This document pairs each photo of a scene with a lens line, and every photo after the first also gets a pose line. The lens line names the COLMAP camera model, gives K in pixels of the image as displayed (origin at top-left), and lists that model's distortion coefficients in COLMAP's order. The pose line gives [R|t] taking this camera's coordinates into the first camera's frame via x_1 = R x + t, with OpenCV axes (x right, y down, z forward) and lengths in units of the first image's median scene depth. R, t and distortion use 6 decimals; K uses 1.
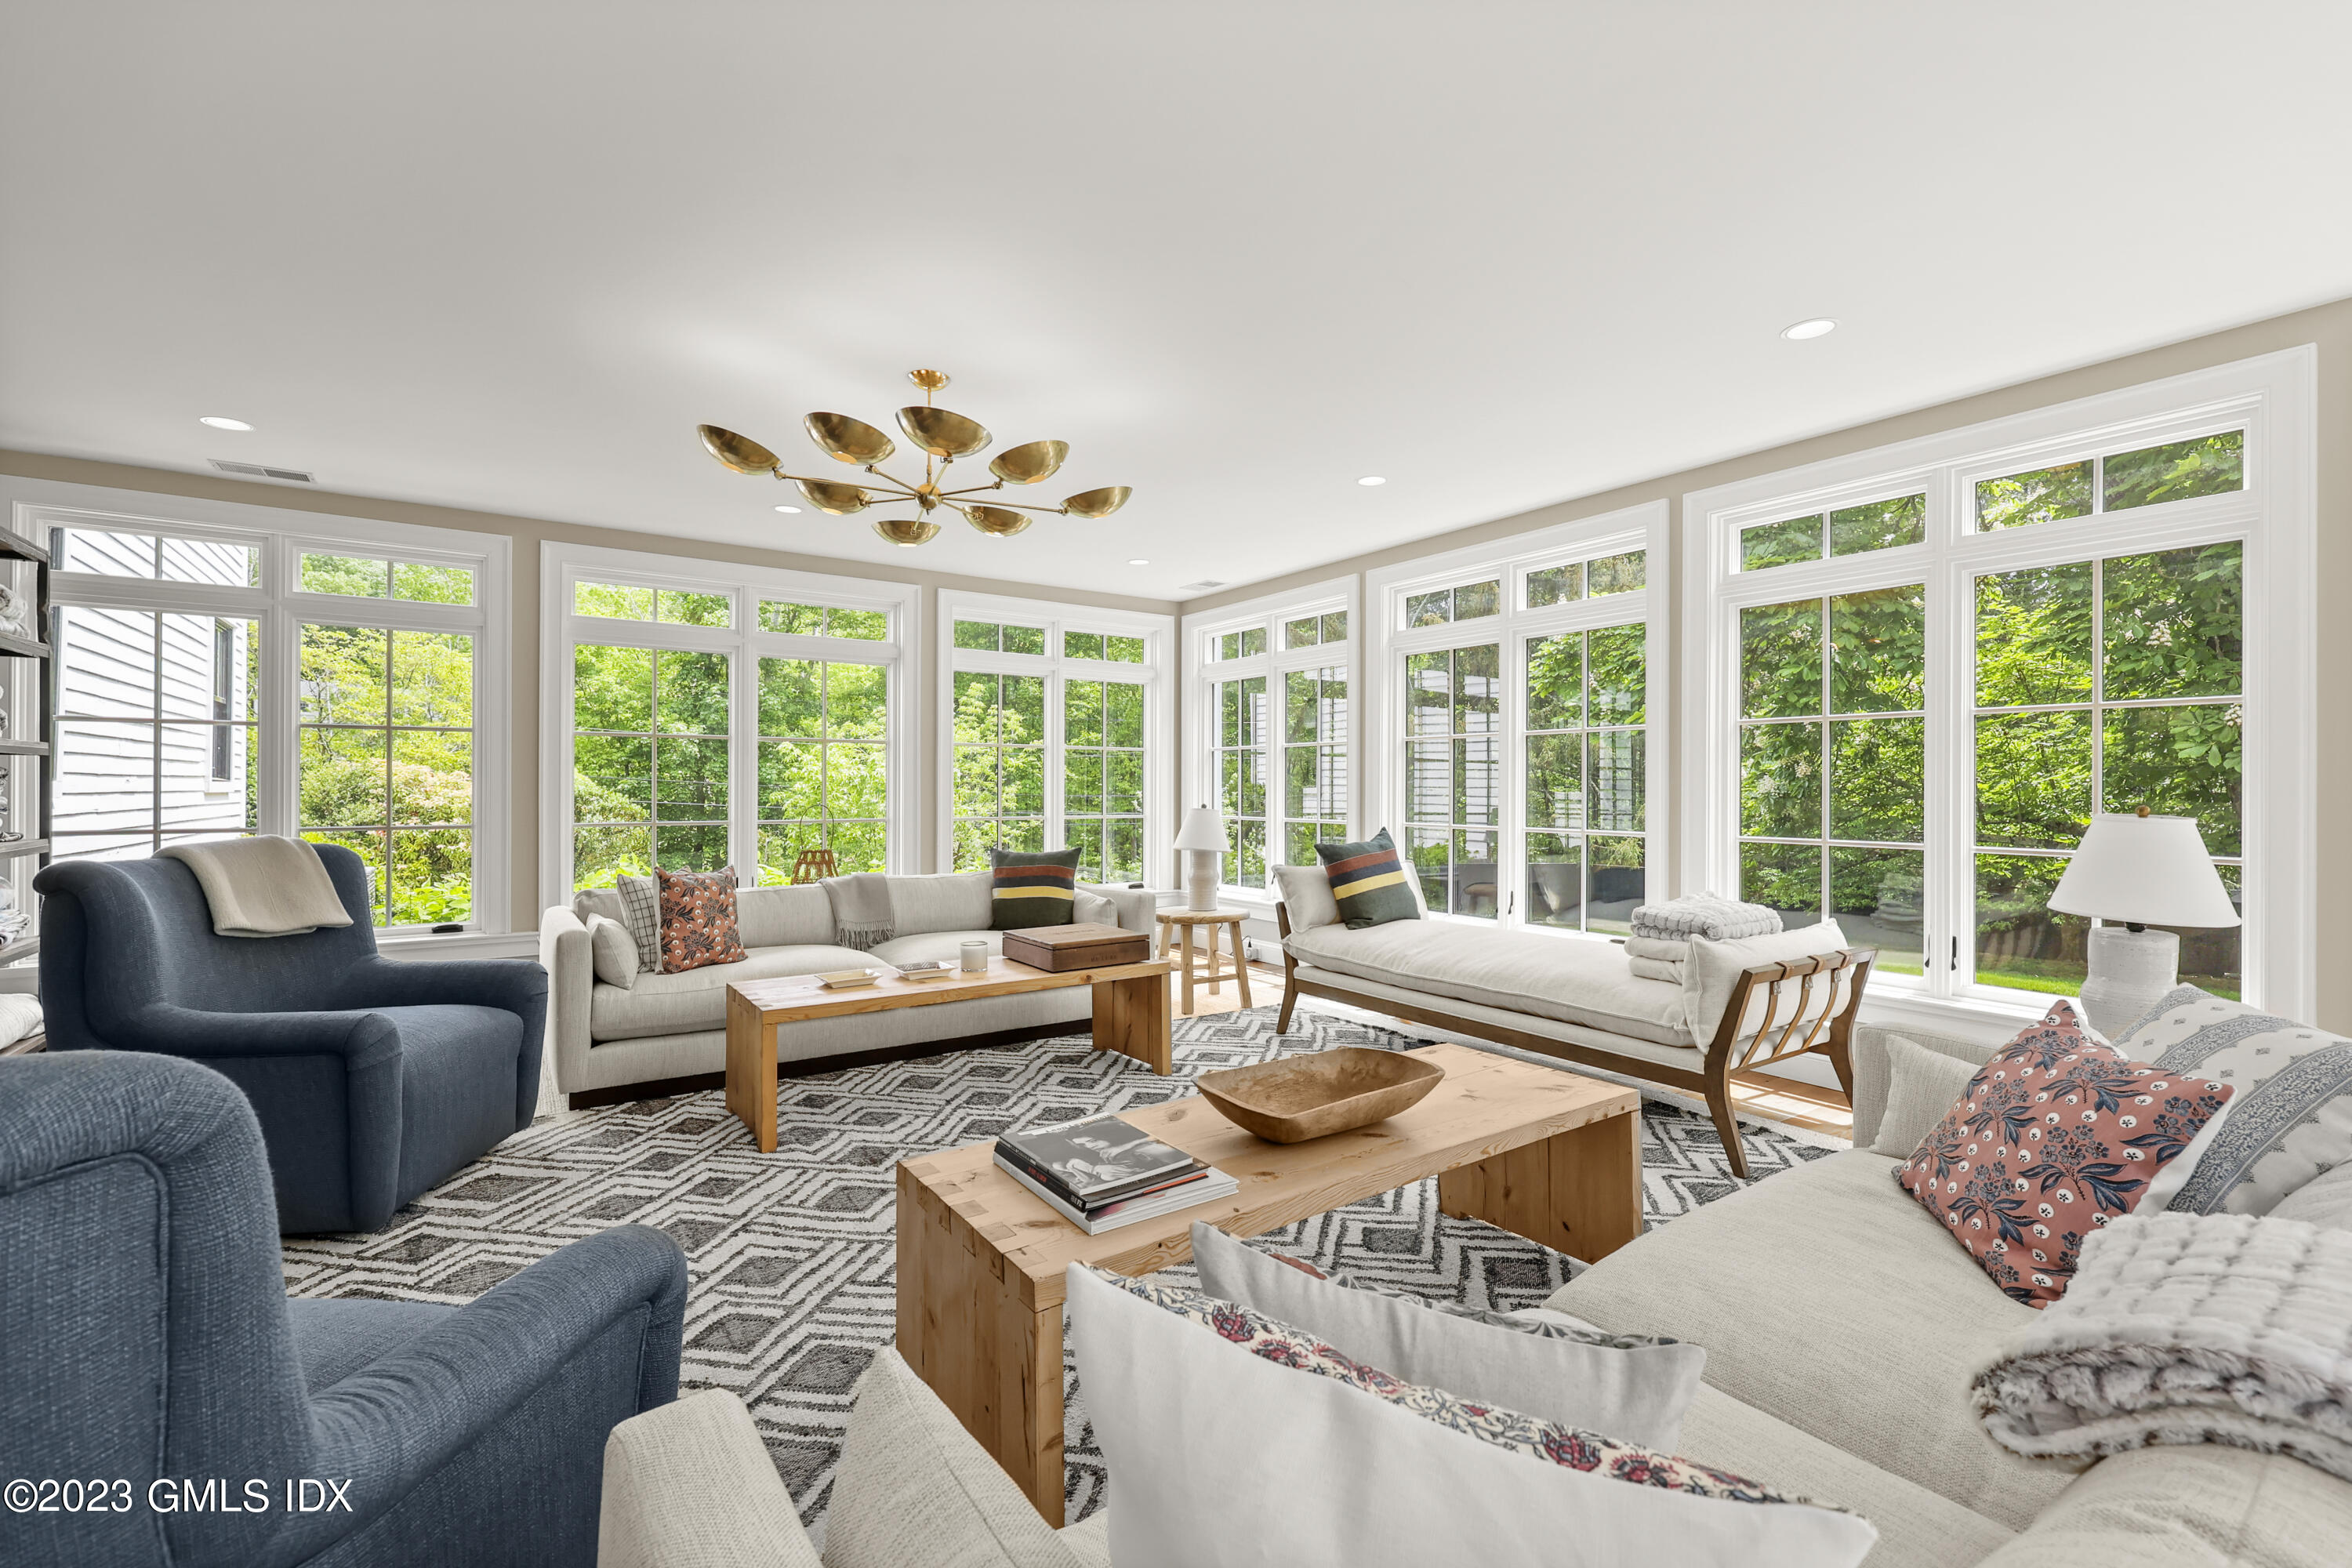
lens RADIAL K [[976.0, 0, 1171.9], [0, 976.0, 786.9], [0, 0, 1]] dist [0.003693, -0.001500]
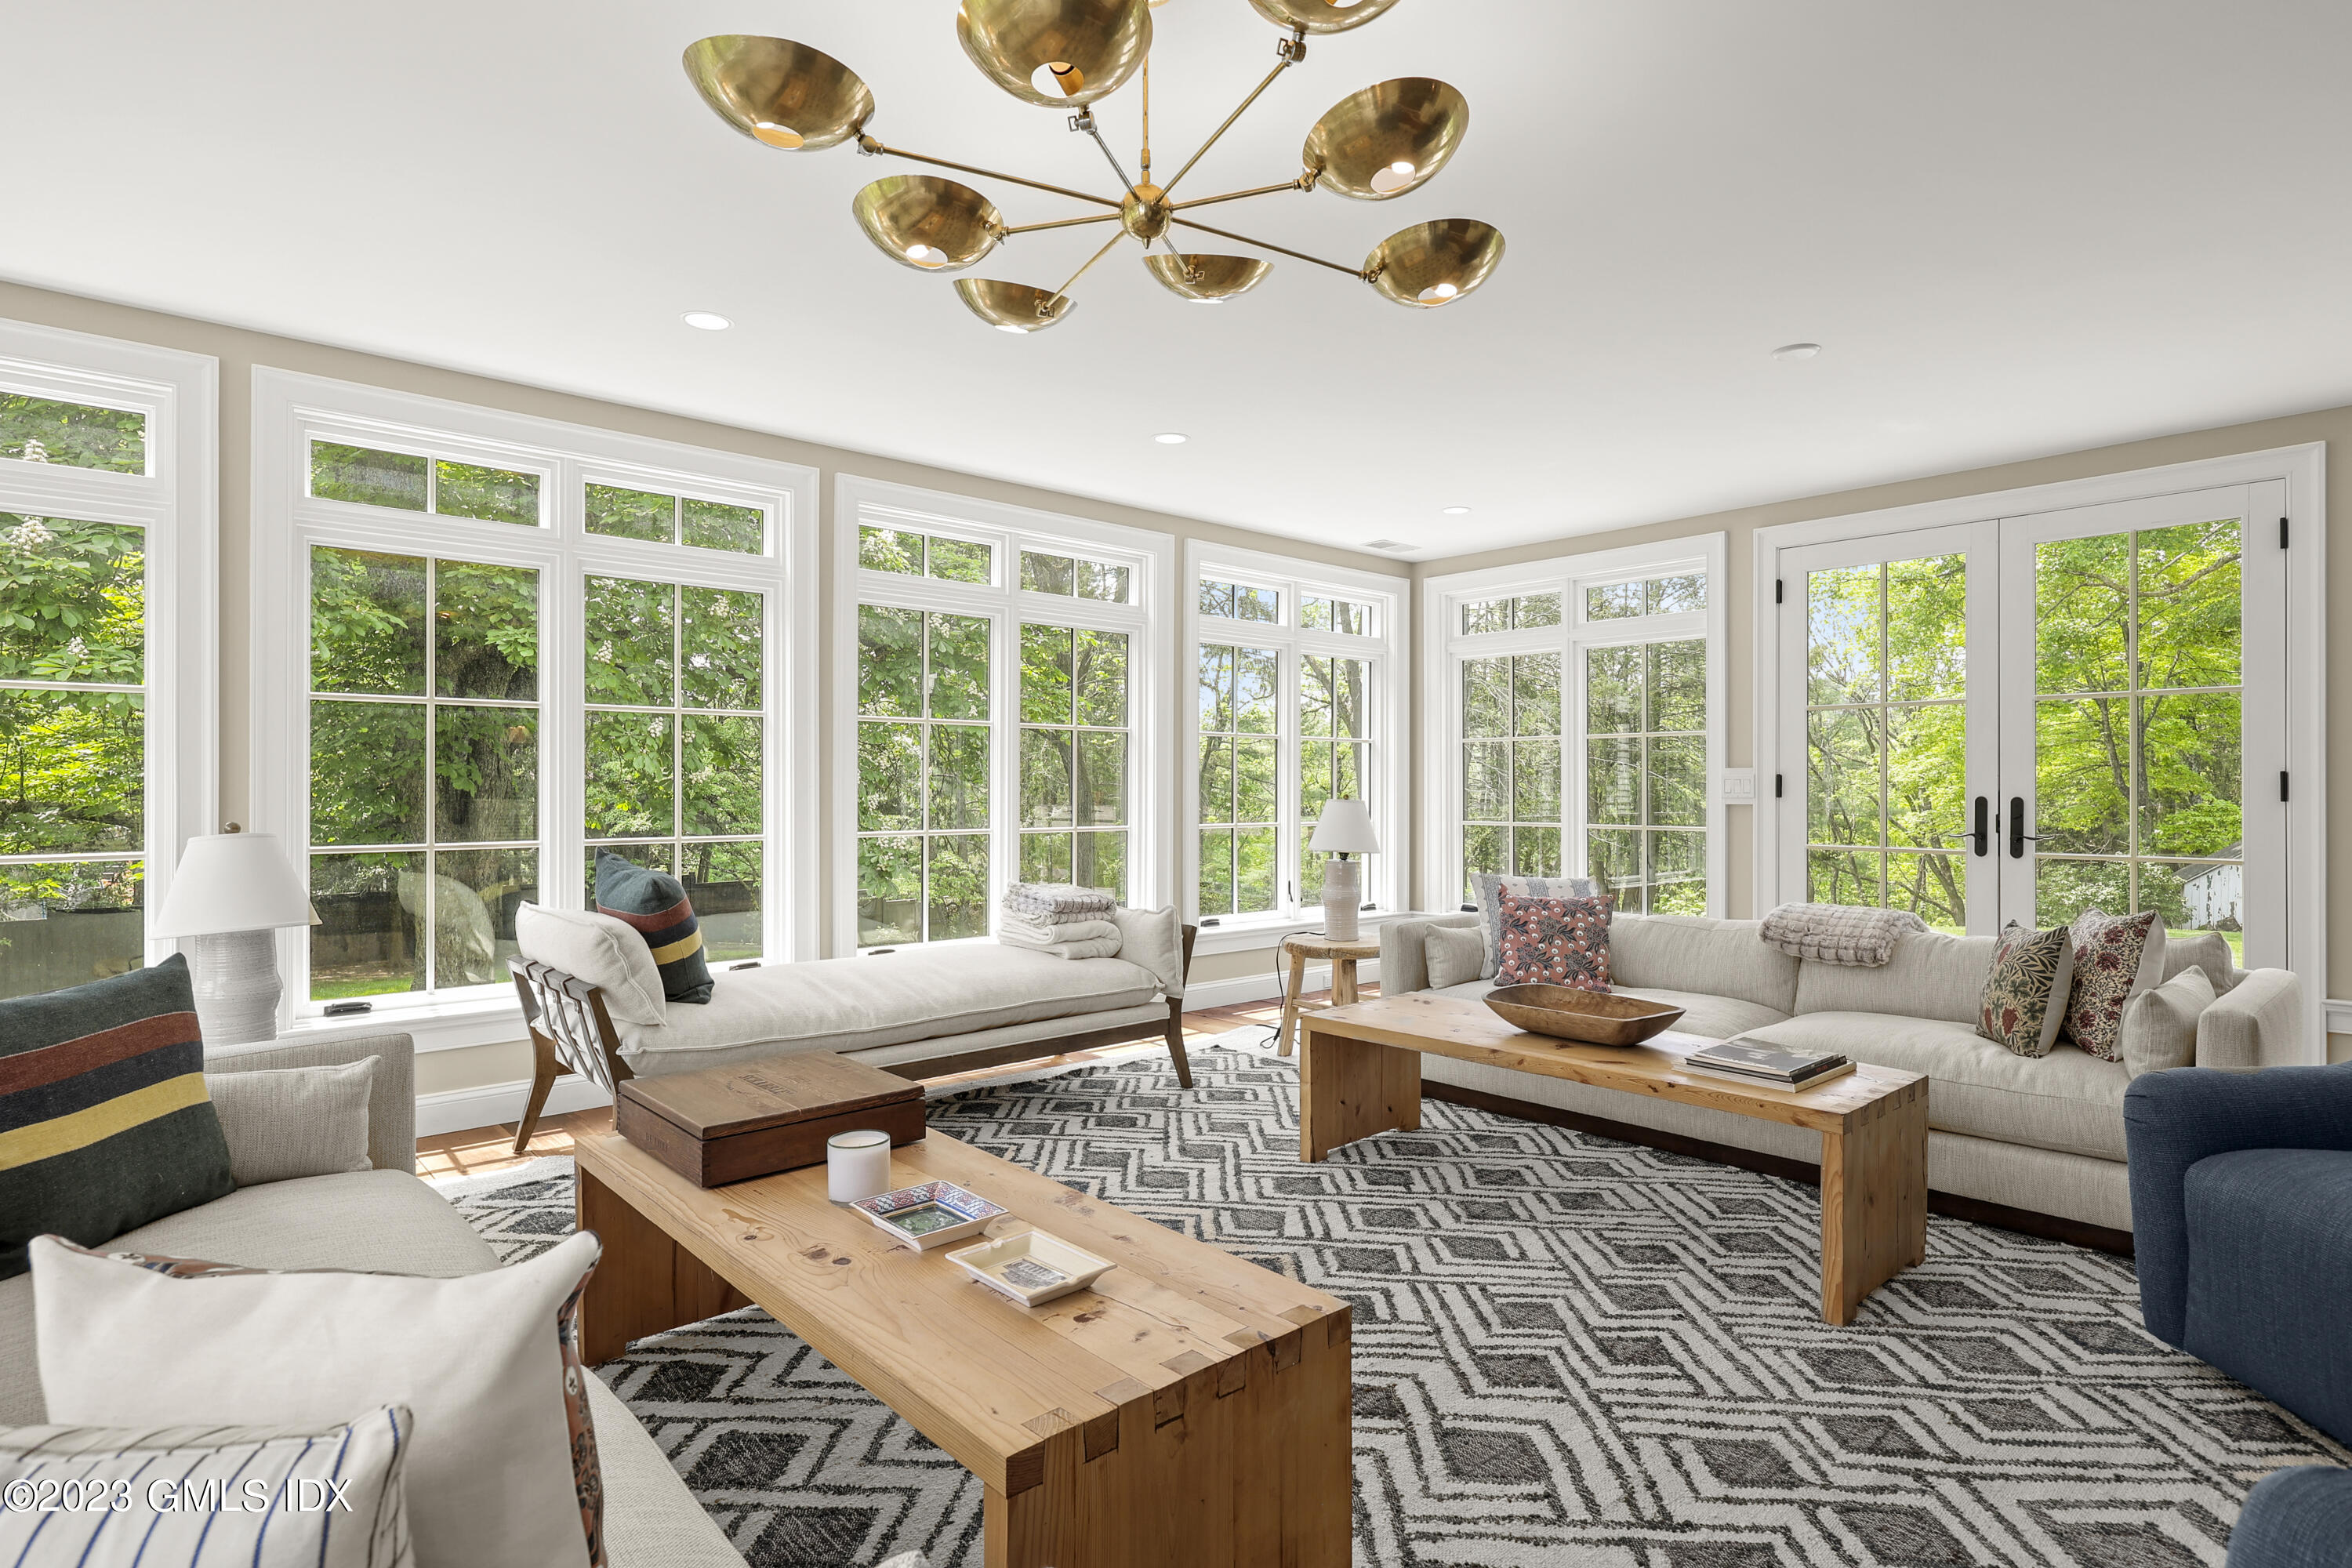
lens RADIAL K [[1211.9, 0, 1168.0], [0, 1211.9, 780.8], [0, 0, 1]] dist [-0.015450, -0.000629]
pose [[-0.106988, 0.011050, 0.994199, -0.596705], [0.004776, 0.999932, -0.010600, 0.009106], [-0.994249, 0.003615, -0.107033, 0.728135]]
